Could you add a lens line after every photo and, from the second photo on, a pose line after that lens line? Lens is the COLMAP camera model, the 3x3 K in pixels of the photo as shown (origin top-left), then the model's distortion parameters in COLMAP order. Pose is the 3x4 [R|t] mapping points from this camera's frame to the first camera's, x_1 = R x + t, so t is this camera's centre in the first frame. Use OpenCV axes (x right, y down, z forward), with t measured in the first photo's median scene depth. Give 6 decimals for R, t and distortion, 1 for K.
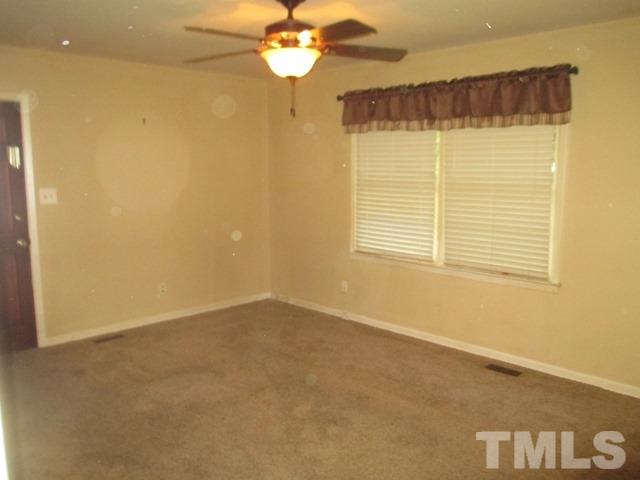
lens RADIAL K [[536.5, 0, 321.7], [0, 536.5, 238.2], [0, 0, 1]] dist [-0.054174, 0.015595]
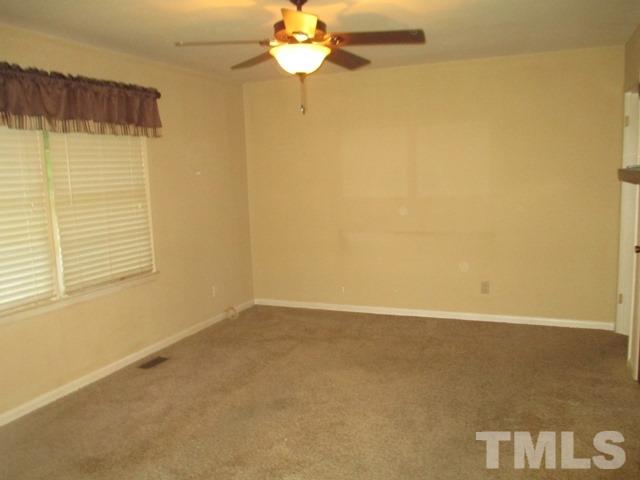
lens RADIAL K [[536.5, 0, 321.7], [0, 536.5, 238.2], [0, 0, 1]] dist [-0.054174, 0.015595]
pose [[-0.390319, -0.096491, 0.915609, -0.751701], [0.162960, 0.971550, 0.171855, -0.125529], [-0.906143, 0.216287, -0.363491, 1.036454]]
